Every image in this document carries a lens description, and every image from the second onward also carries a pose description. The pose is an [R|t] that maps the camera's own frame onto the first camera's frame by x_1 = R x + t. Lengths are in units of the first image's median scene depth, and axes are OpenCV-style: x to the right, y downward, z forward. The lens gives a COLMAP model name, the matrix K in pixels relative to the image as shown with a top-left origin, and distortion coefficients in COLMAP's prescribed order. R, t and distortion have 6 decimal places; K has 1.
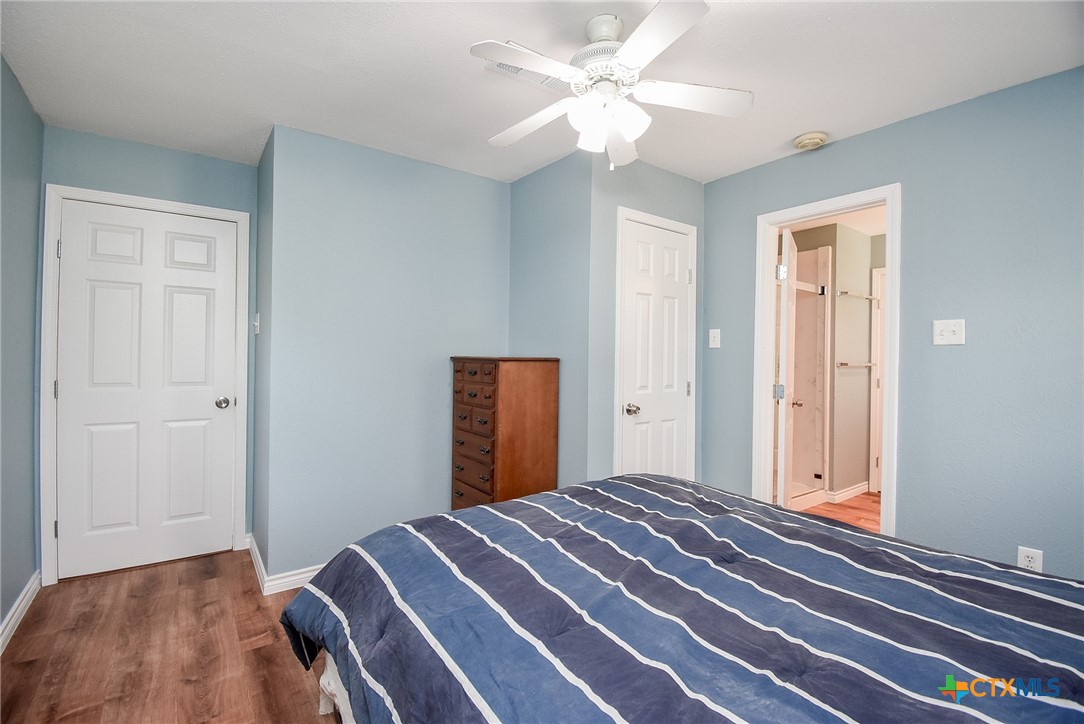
lens RADIAL K [[483.4, 0, 544.9], [0, 483.4, 356.6], [0, 0, 1]] dist [-0.011280, -0.002941]
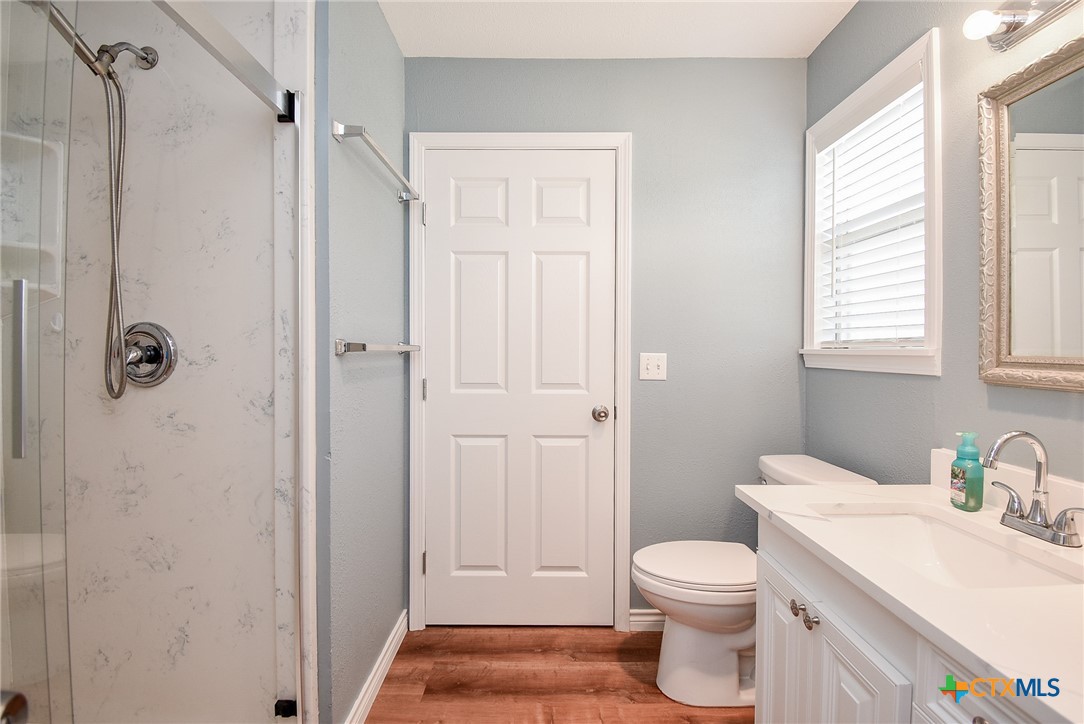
lens RADIAL K [[483.4, 0, 543.1], [0, 483.4, 355.3], [0, 0, 1]] dist [-0.011280, -0.002941]
pose [[0.589068, -0.022447, 0.807772, 0.397054], [0.002874, 0.999666, 0.025685, 0.012302], [-0.808078, -0.012809, 0.588936, 0.646379]]
